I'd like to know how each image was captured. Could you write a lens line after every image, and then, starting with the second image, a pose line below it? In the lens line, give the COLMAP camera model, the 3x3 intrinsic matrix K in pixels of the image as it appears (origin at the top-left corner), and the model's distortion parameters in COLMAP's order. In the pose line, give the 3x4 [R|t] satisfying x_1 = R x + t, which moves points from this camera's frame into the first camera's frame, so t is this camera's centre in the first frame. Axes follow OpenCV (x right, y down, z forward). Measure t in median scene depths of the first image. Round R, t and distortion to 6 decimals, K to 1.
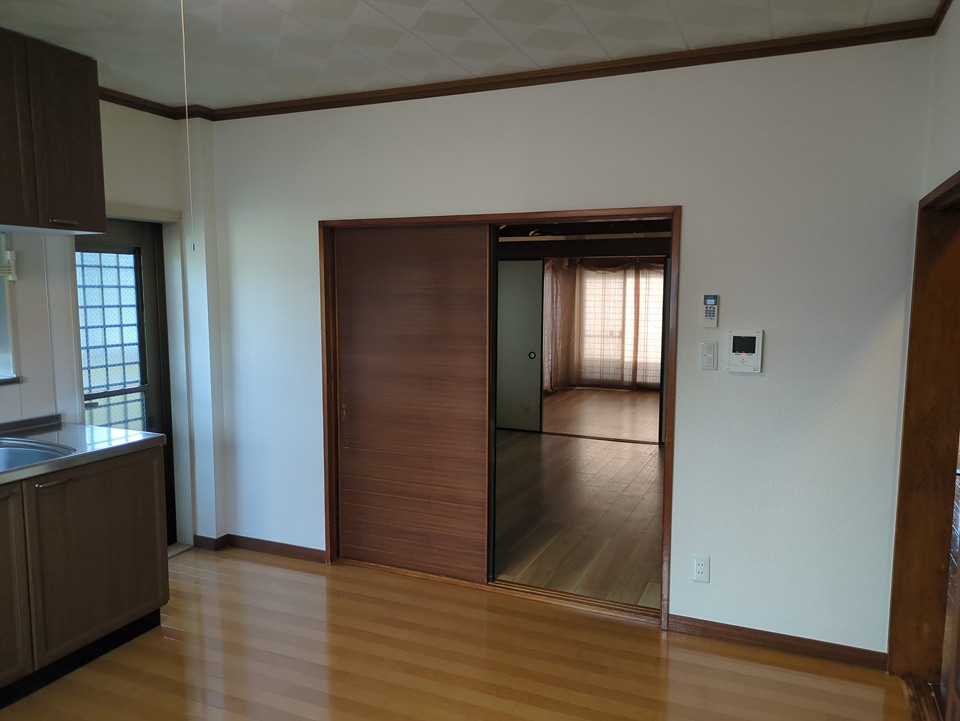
lens RADIAL K [[725.9, 0, 442.3], [0, 725.9, 369.3], [0, 0, 1]] dist [0.039179, -0.028459]
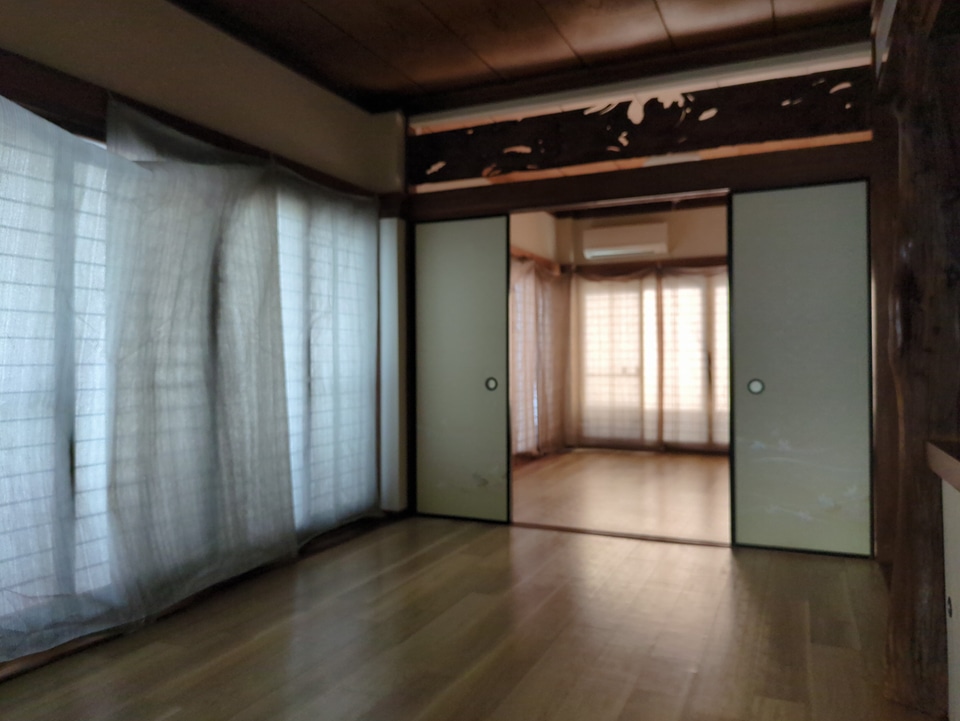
lens RADIAL K [[725.9, 0, 421.0], [0, 725.9, 356.5], [0, 0, 1]] dist [0.039179, -0.028459]
pose [[0.999461, -0.005654, -0.032341, 0.060396], [0.002034, 0.993829, -0.110901, 0.014607], [0.032769, 0.110775, 0.993305, 0.299283]]
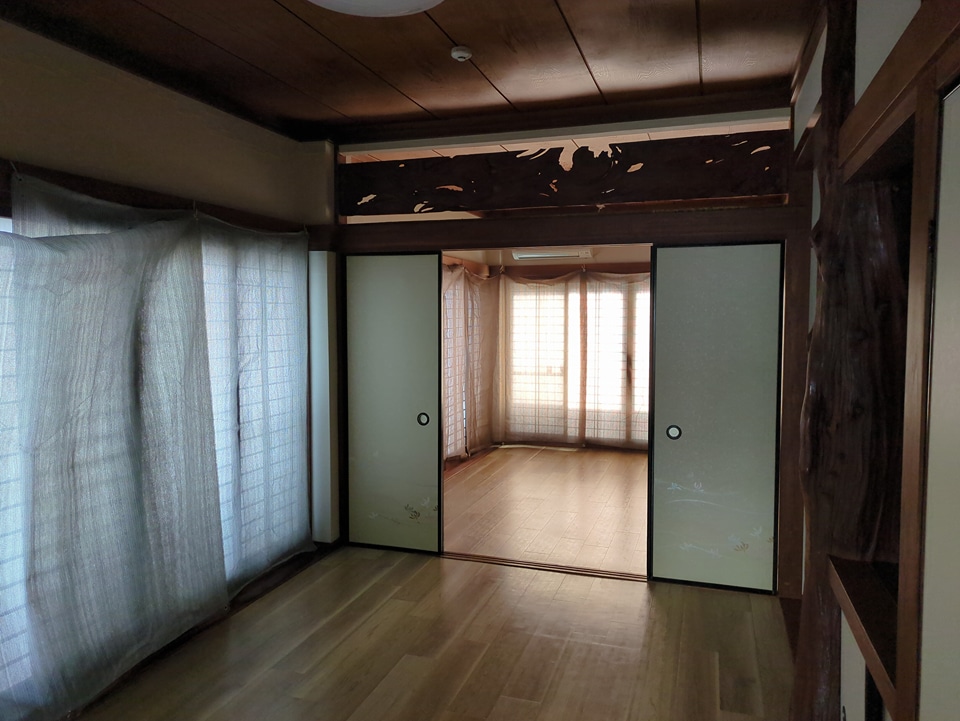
lens RADIAL K [[725.9, 0, 428.2], [0, 725.9, 363.8], [0, 0, 1]] dist [0.039179, -0.028459]
pose [[0.996891, -0.009129, 0.078262, 0.057680], [0.012299, 0.999119, -0.040120, -0.028312], [-0.077826, 0.040958, 0.996125, 0.297148]]
